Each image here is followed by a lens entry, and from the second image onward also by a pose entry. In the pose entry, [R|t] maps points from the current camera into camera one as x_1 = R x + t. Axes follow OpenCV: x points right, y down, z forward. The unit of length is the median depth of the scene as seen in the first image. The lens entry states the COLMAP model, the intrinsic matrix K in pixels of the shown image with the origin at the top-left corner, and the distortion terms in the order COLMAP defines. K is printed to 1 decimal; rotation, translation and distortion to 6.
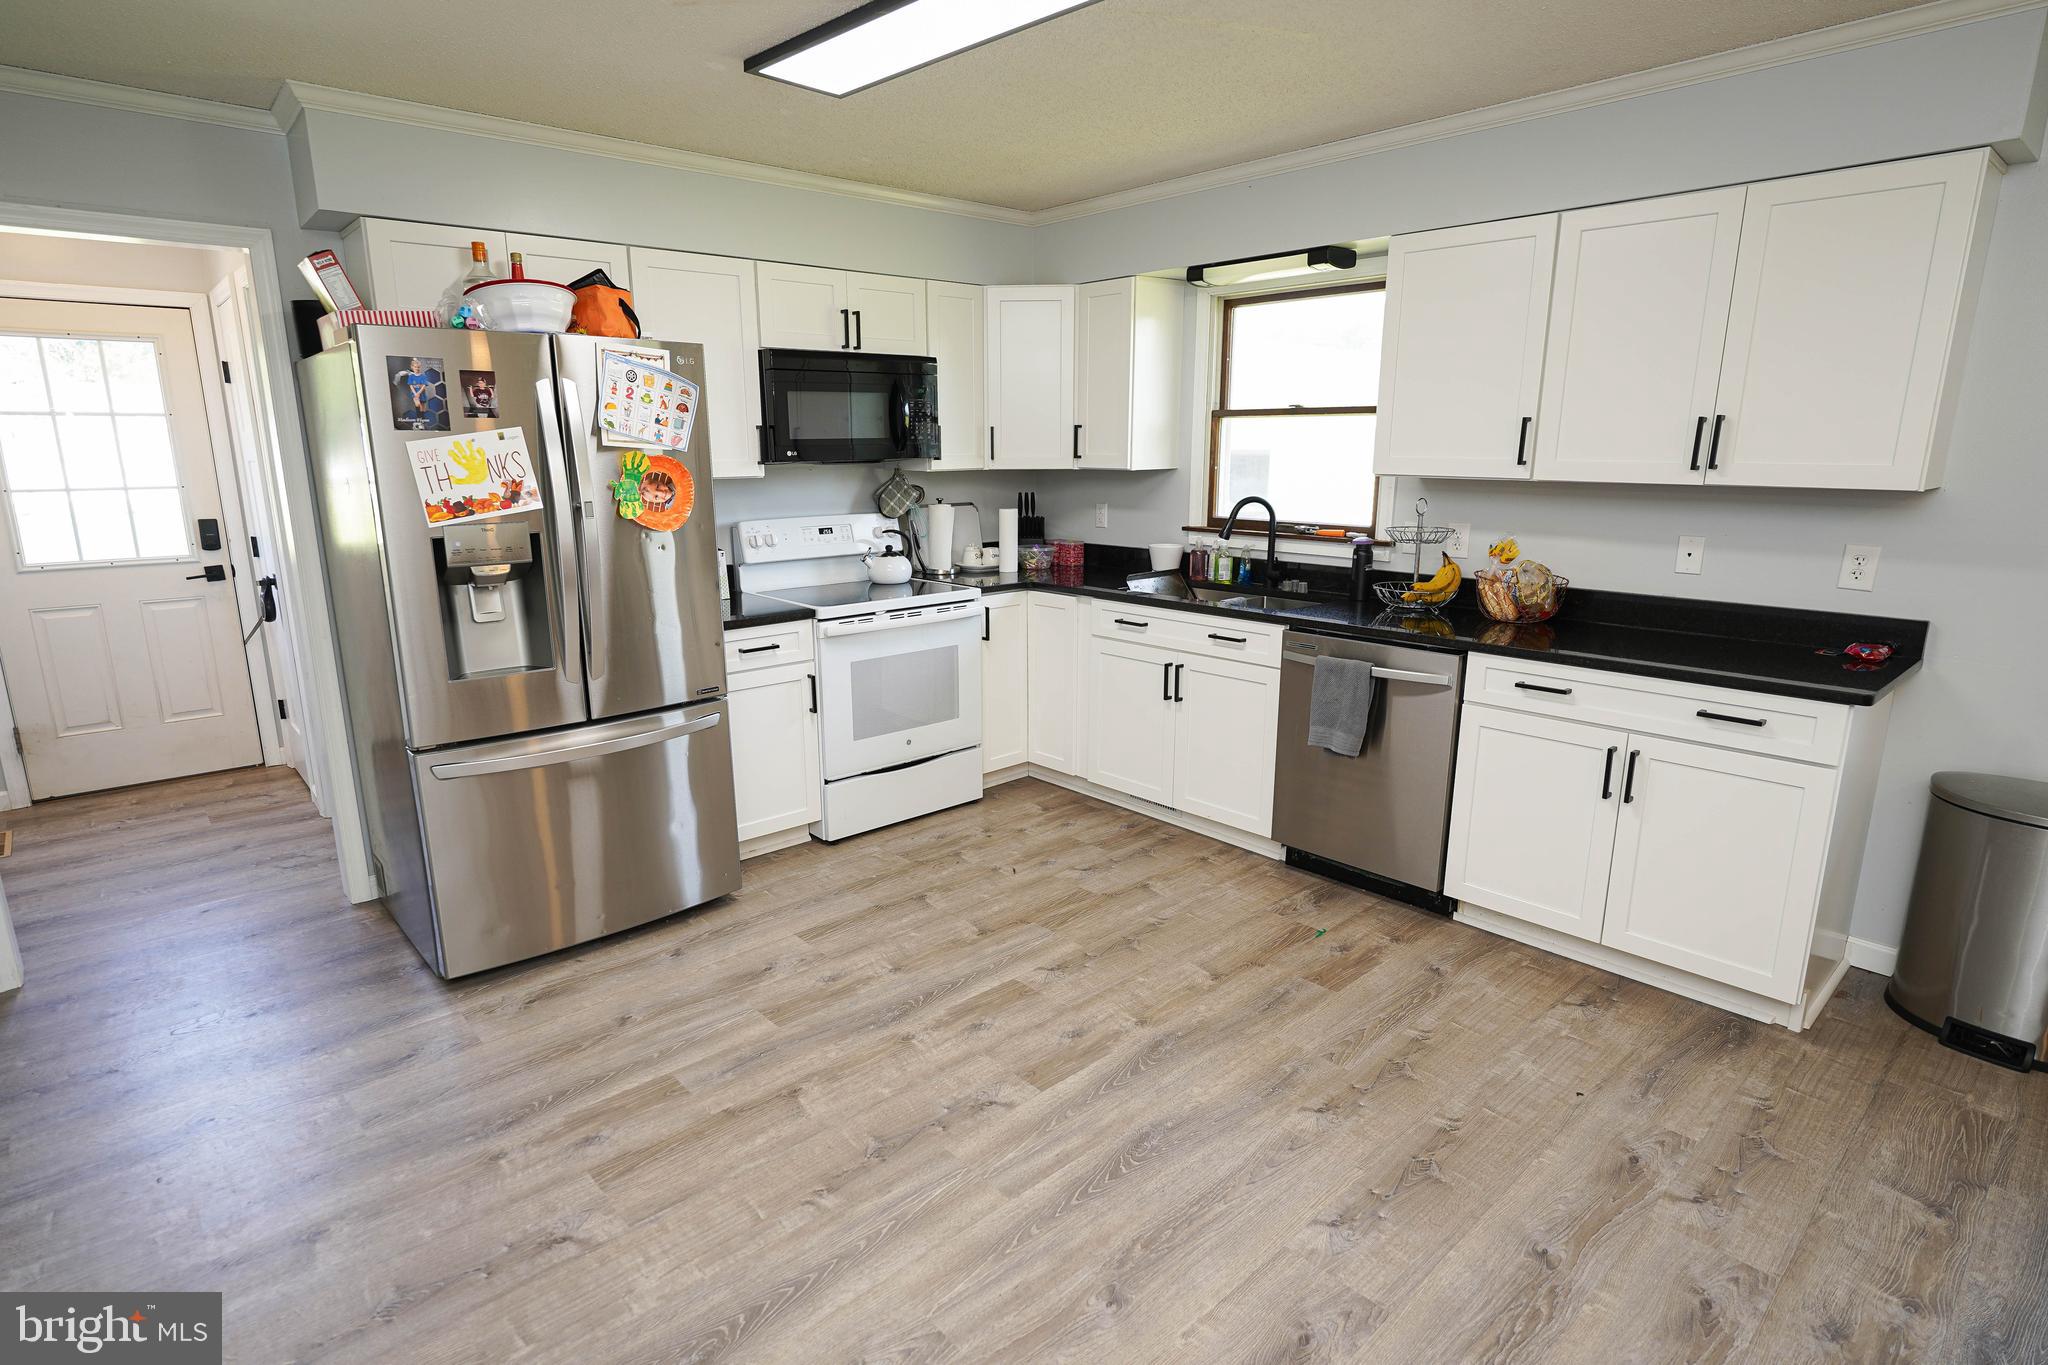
lens RADIAL K [[1051.5, 0, 1008.5], [0, 1051.5, 688.9], [0, 0, 1]] dist [-0.004495, -0.001111]
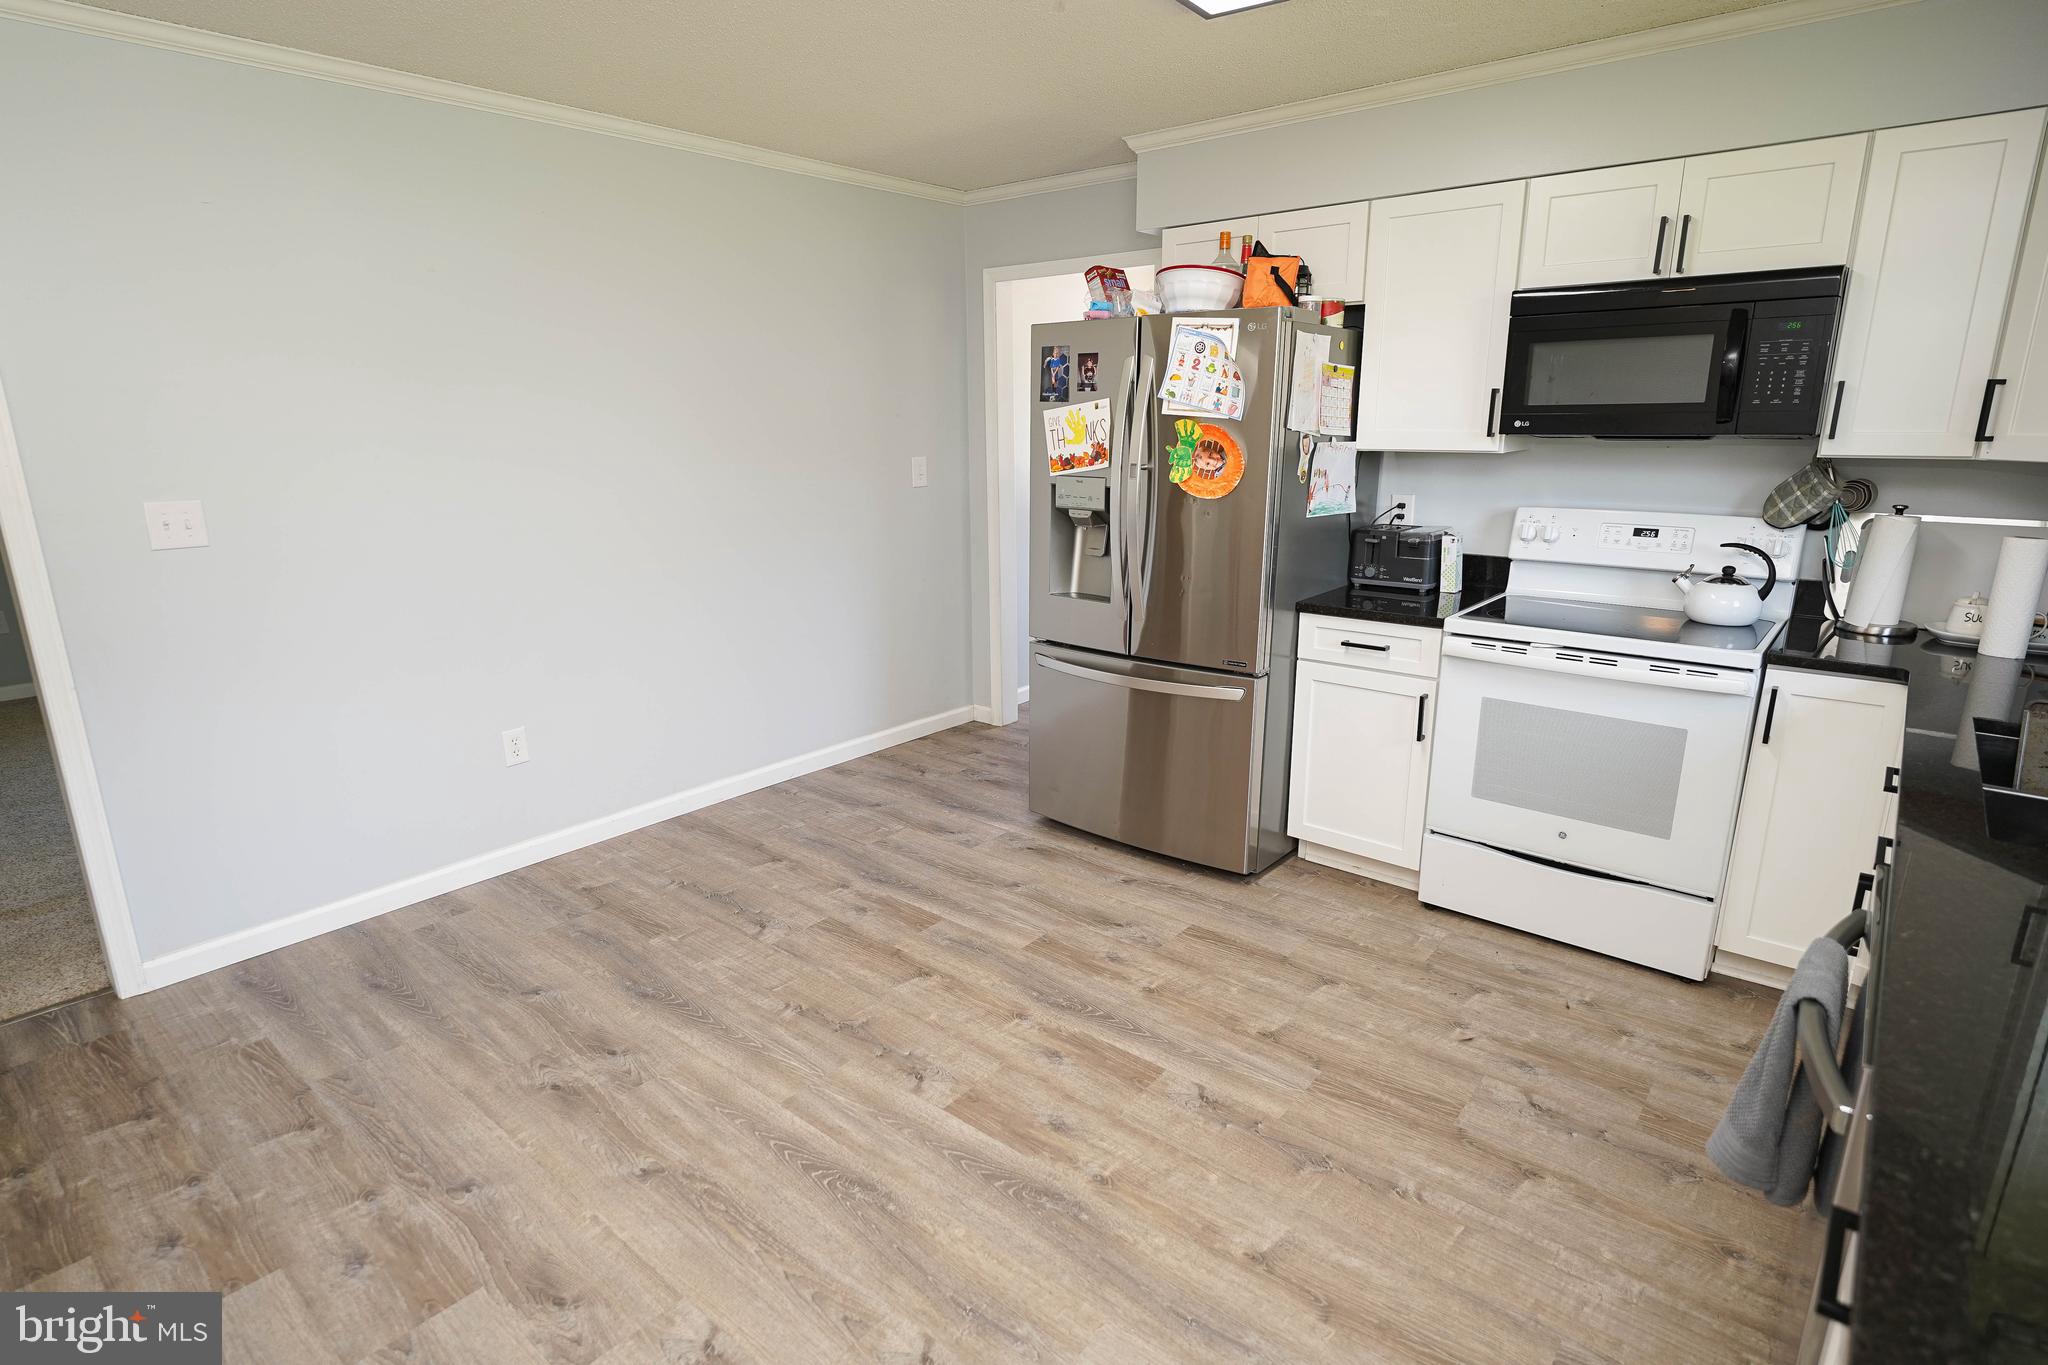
lens RADIAL K [[1051.5, 0, 1006.3], [0, 1051.5, 687.5], [0, 0, 1]] dist [-0.004495, -0.001111]
pose [[0.135186, 0.255229, -0.957383, 0.704466], [-0.220324, 0.949805, 0.222098, -0.164849], [0.966014, 0.180910, 0.184634, 0.677444]]
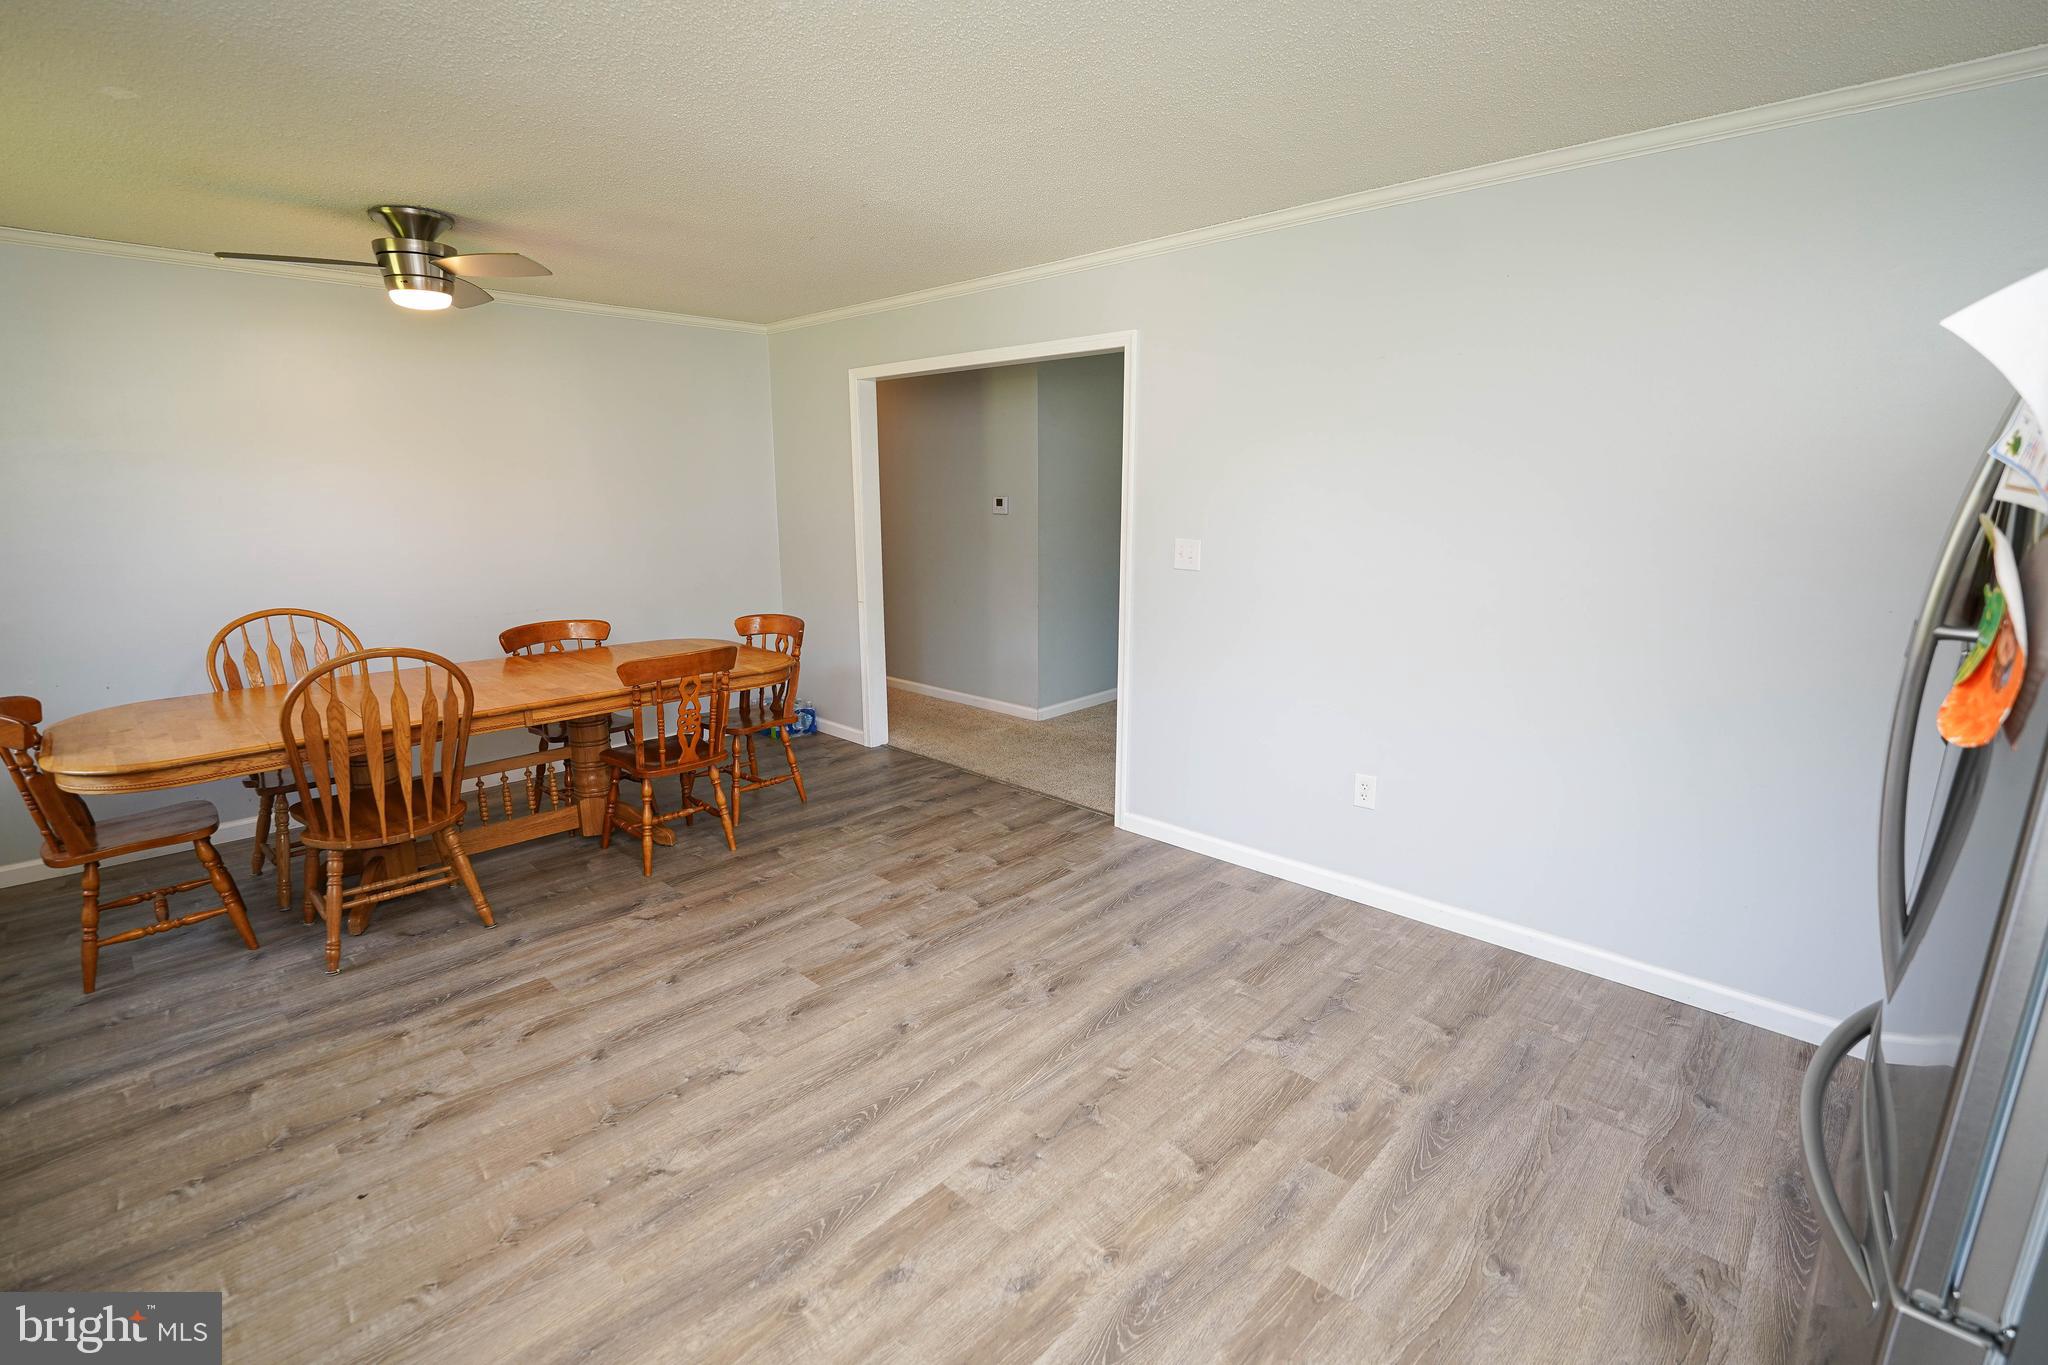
lens RADIAL K [[919.5, 0, 1009.5], [0, 919.5, 685.7], [0, 0, 1]] dist [-0.015301, -0.001374]
pose [[-0.997382, 0.021421, -0.069065, 0.015491], [-0.010449, 0.902393, 0.430787, -0.307012], [0.071552, 0.430381, -0.899807, 1.289978]]
